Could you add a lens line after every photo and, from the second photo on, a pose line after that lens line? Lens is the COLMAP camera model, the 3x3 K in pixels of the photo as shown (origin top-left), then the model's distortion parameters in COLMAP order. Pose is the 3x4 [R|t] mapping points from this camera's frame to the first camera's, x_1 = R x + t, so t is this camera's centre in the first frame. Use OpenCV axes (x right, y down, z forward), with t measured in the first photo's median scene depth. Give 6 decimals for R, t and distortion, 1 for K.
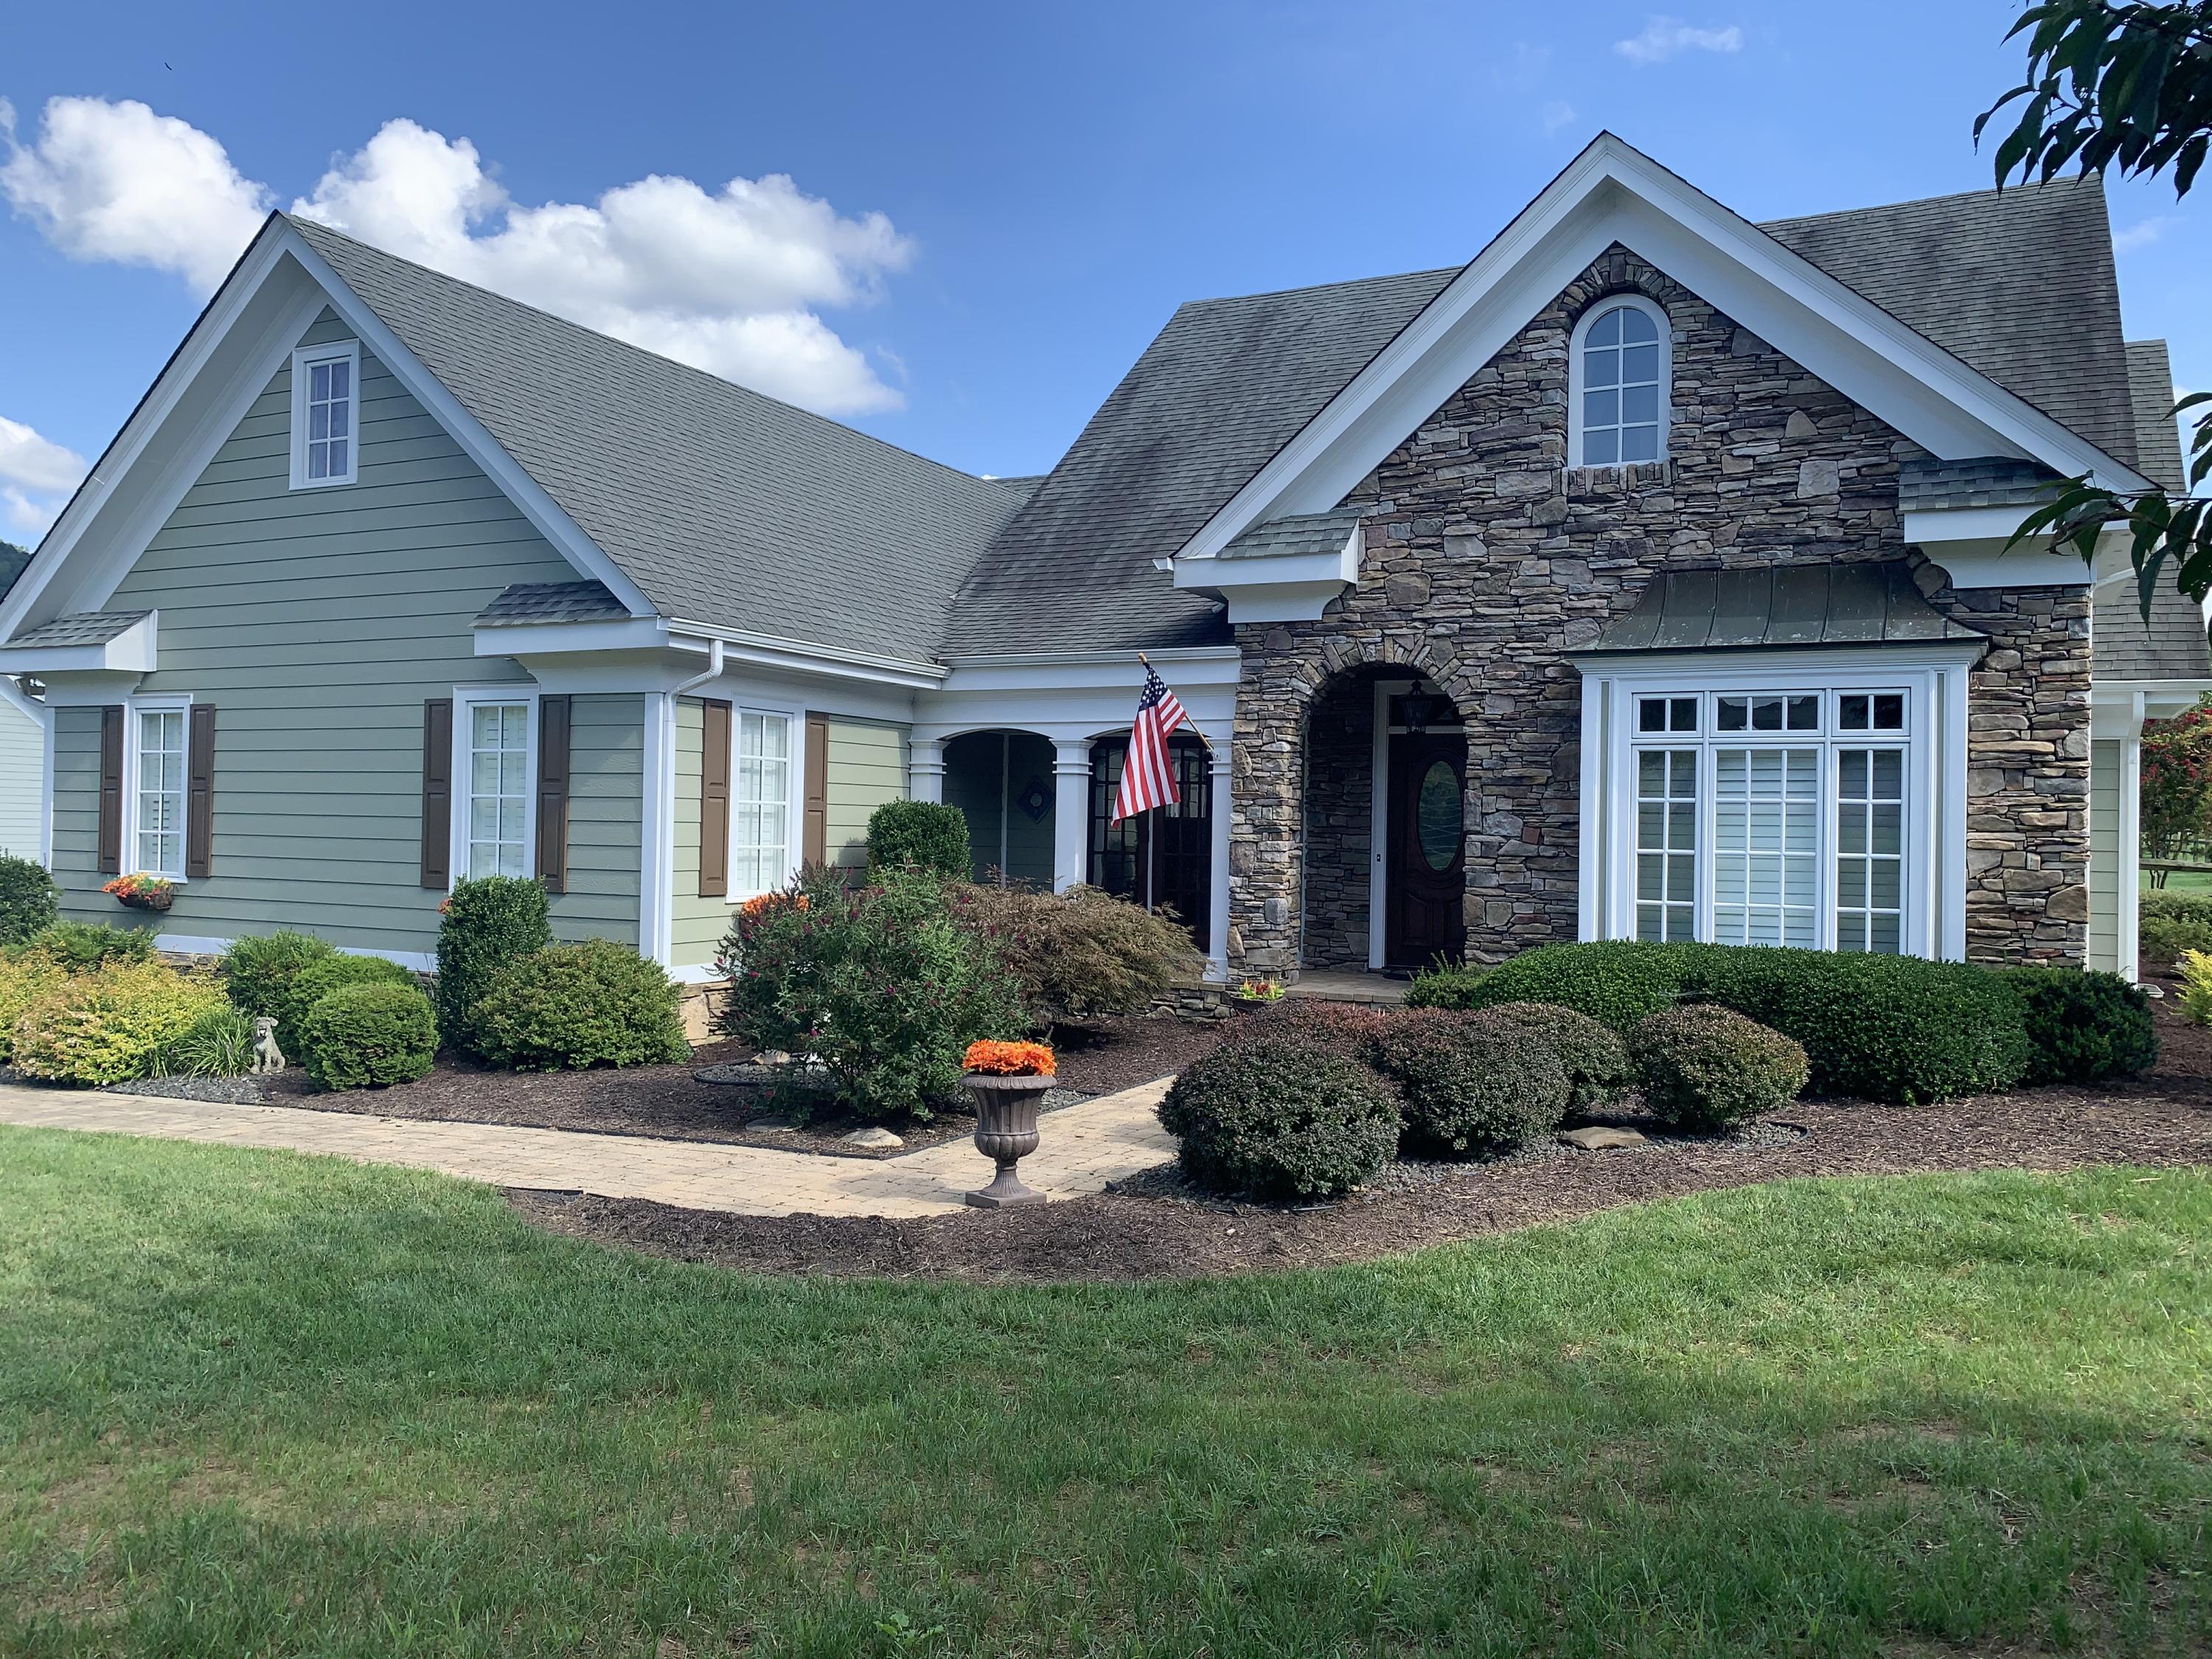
lens RADIAL K [[1665.8, 0, 1102.3], [0, 1665.8, 820.2], [0, 0, 1]] dist [0.131252, -0.261648]
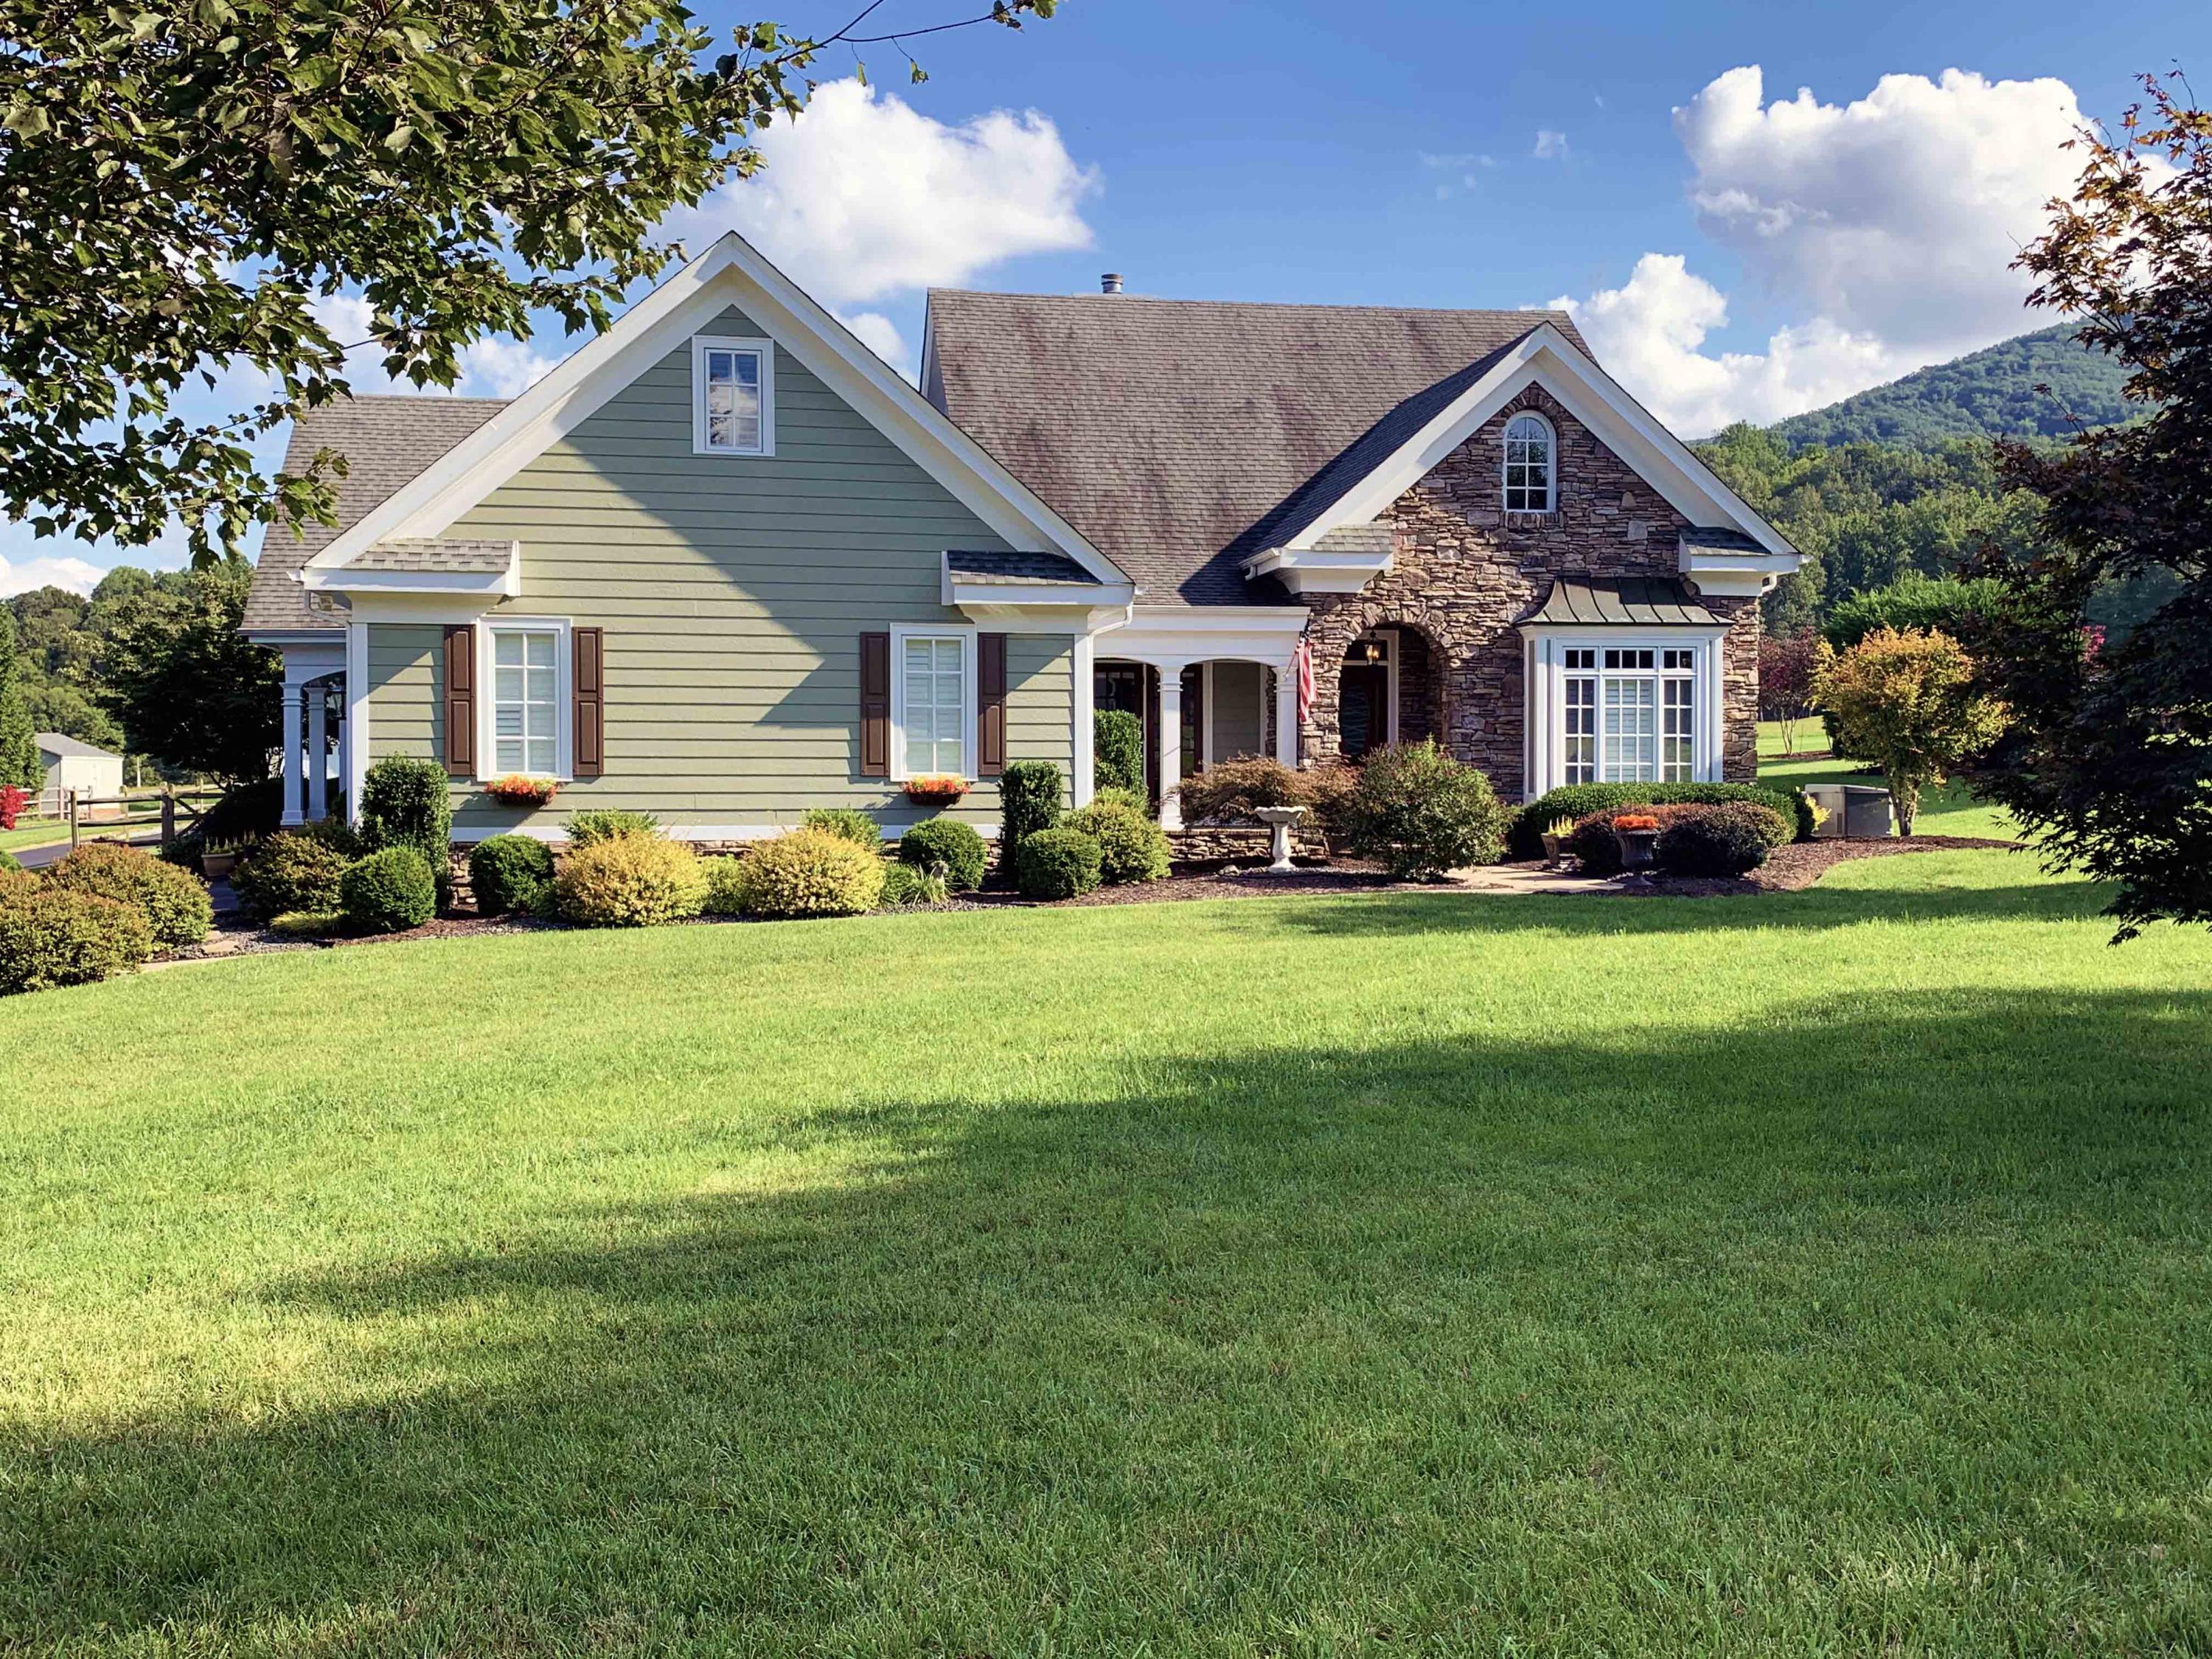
lens RADIAL K [[2137.8, 0, 1106.0], [0, 2137.8, 829.5], [0, 0, 1]] dist [0.161176, 0.000055]
pose [[0.789407, -0.035023, 0.612870, -1.408993], [0.013012, 0.999102, 0.040334, 0.018379], [-0.613732, -0.023865, 0.789154, -0.480203]]
